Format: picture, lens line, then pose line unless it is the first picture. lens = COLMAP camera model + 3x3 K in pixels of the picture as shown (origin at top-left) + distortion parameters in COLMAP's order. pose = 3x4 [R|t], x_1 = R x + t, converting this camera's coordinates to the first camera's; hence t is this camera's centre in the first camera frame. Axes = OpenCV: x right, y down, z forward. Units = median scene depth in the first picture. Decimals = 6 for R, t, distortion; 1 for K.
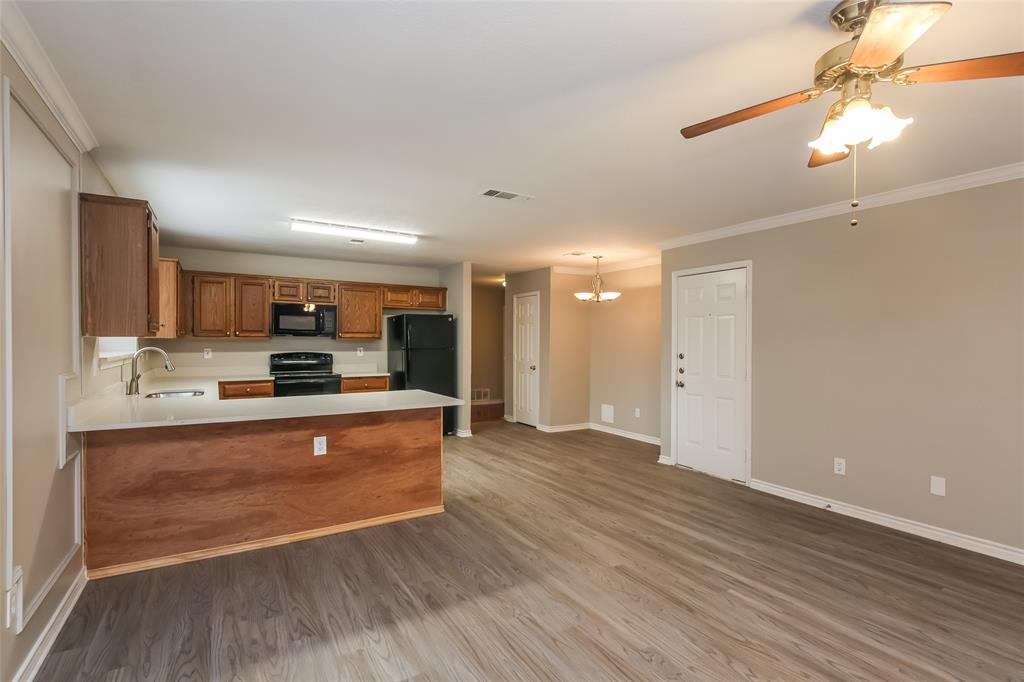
lens RADIAL K [[497.2, 0, 515.6], [0, 497.2, 341.1], [0, 0, 1]] dist [0.003354, -0.003011]
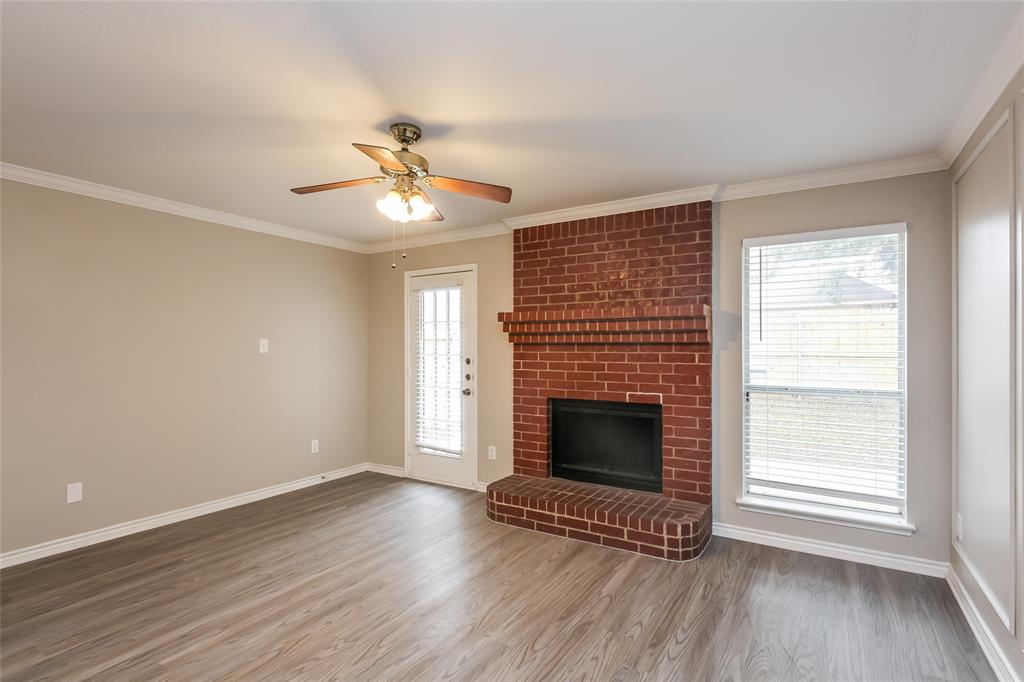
lens RADIAL K [[497.2, 0, 509.2], [0, 497.2, 344.8], [0, 0, 1]] dist [0.003354, -0.003011]
pose [[-0.461660, -0.001177, 0.887056, -0.354272], [-0.005222, 0.999985, -0.001390, -0.002024], [-0.887042, -0.005274, -0.461659, 0.601124]]
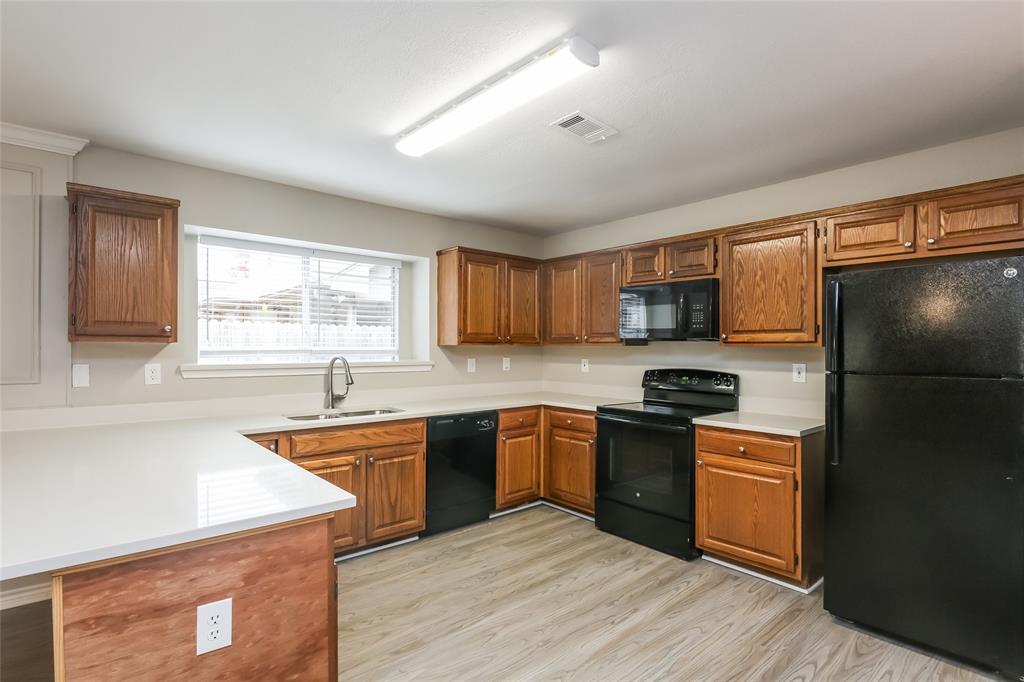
lens RADIAL K [[497.2, 0, 505.6], [0, 497.2, 344.2], [0, 0, 1]] dist [0.003354, -0.003011]
pose [[0.171392, -0.007365, -0.985175, 0.164697], [-0.003195, 0.999963, -0.008031, -0.001466], [0.985198, 0.004524, 0.171362, 1.205444]]
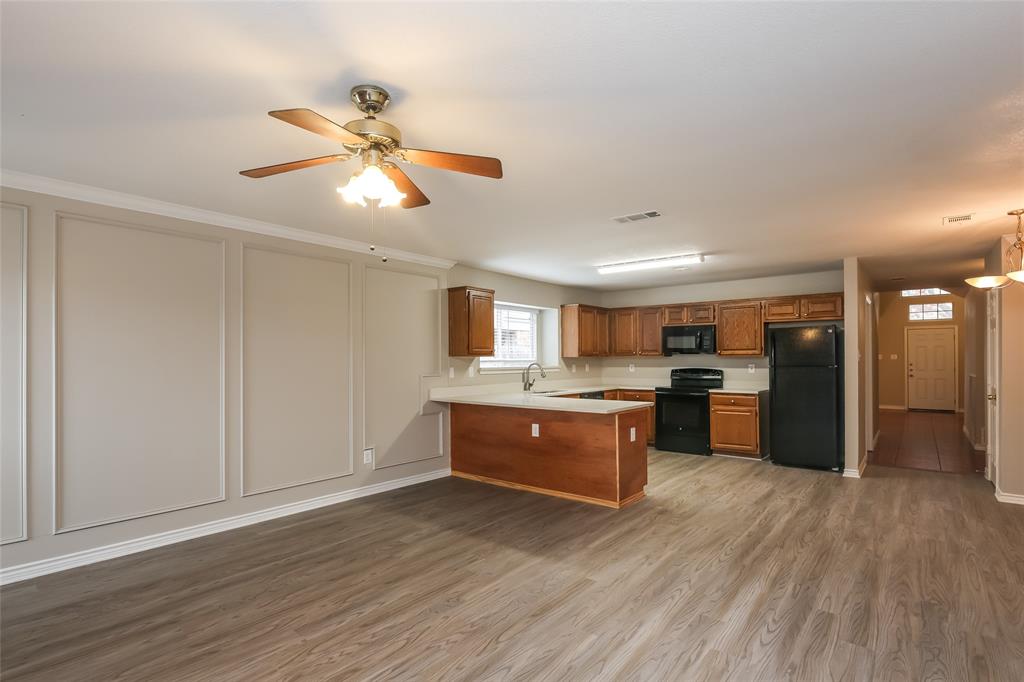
lens RADIAL K [[497.2, 0, 502.4], [0, 497.2, 353.4], [0, 0, 1]] dist [0.003354, -0.003011]
pose [[0.330430, -0.015173, -0.943709, 0.838172], [0.005073, 0.999885, -0.014300, 0.004393], [0.943817, -0.000062, 0.330469, 0.376227]]
